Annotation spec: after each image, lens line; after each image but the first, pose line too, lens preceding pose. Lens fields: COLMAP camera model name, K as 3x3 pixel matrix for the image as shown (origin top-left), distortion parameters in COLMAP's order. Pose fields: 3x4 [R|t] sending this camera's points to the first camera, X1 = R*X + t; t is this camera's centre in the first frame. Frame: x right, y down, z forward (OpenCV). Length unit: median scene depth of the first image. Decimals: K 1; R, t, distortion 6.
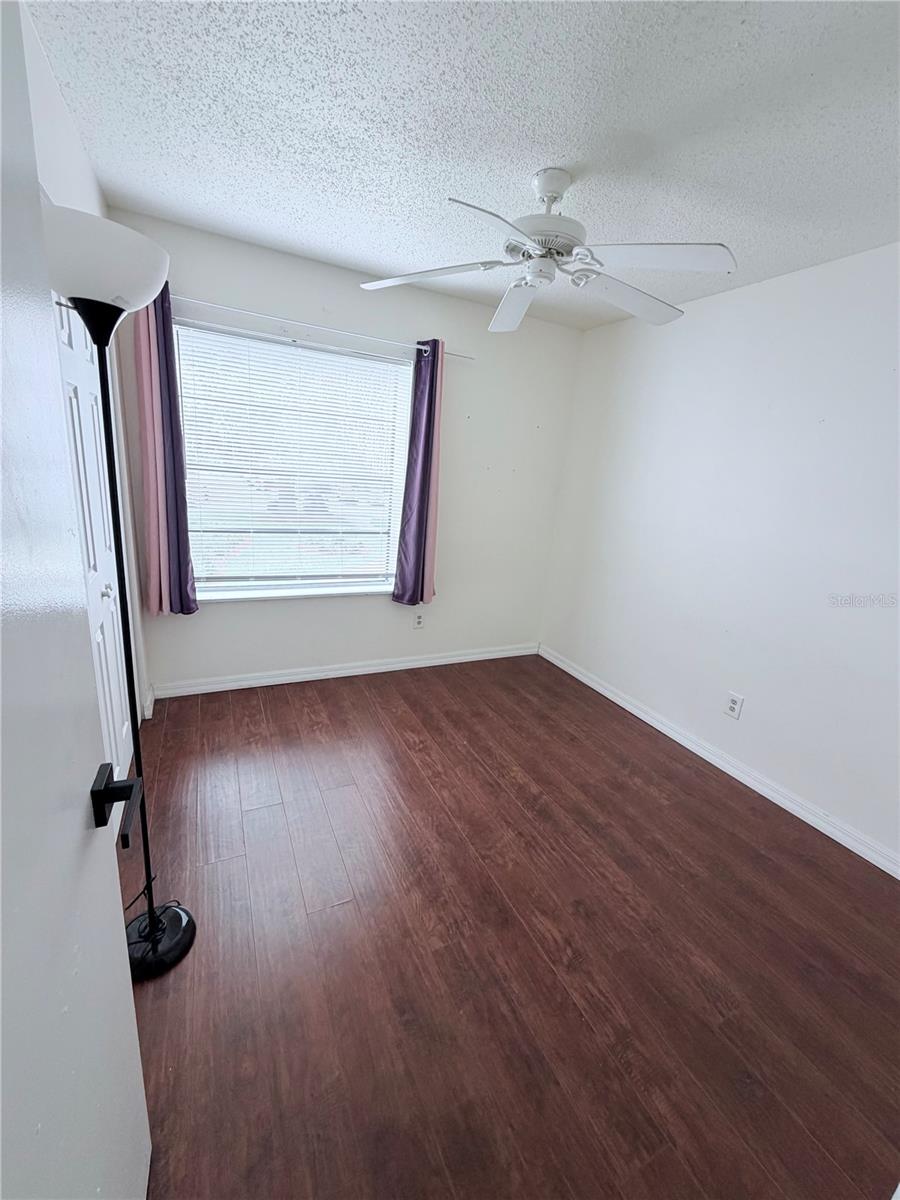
lens RADIAL K [[478.7, 0, 450.0], [0, 478.7, 600.0], [0, 0, 1]] dist [0.001868, 0.000383]
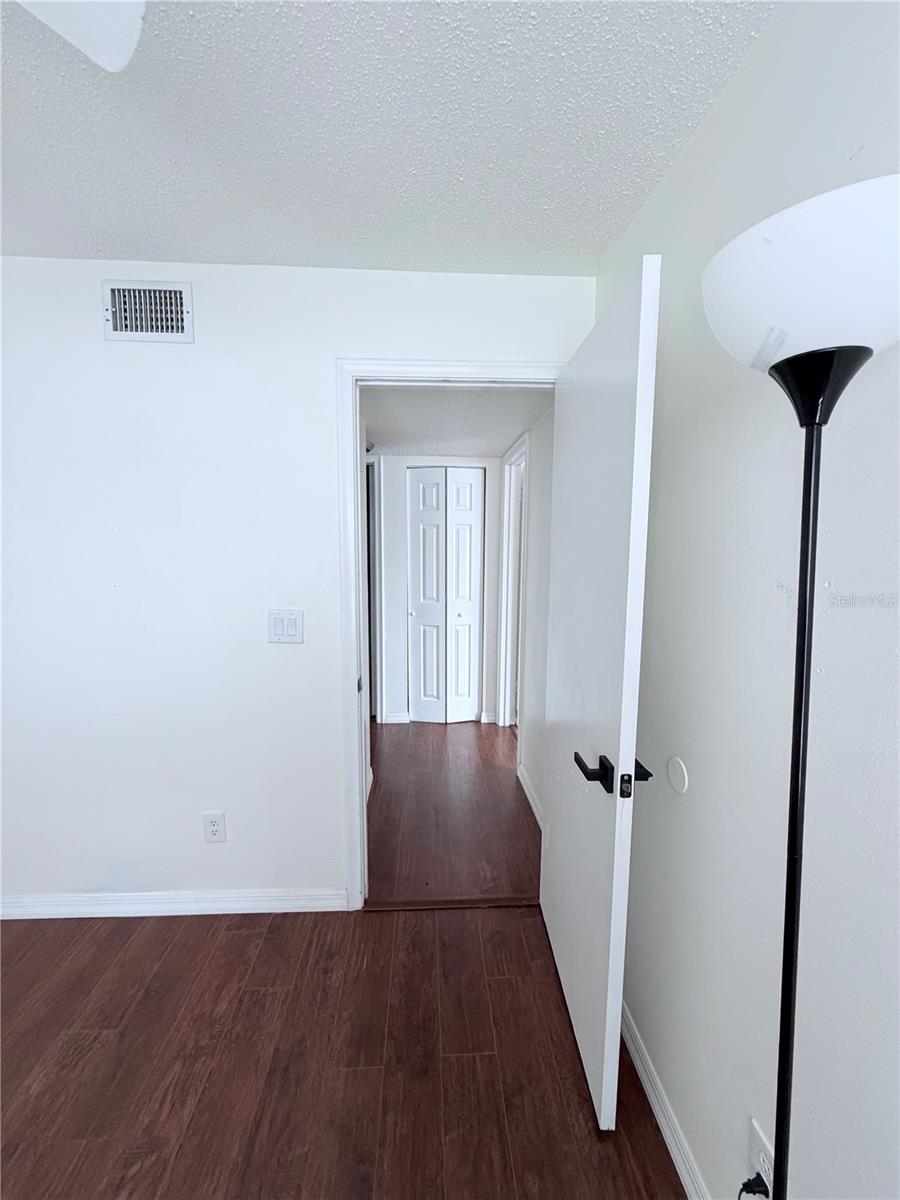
lens RADIAL K [[478.7, 0, 450.0], [0, 478.7, 600.0], [0, 0, 1]] dist [0.001868, 0.000383]
pose [[-0.914380, -0.136722, 0.381073, -0.444626], [0.031198, 0.914659, 0.403021, -0.443674], [-0.403653, 0.380403, -0.832080, 1.325133]]
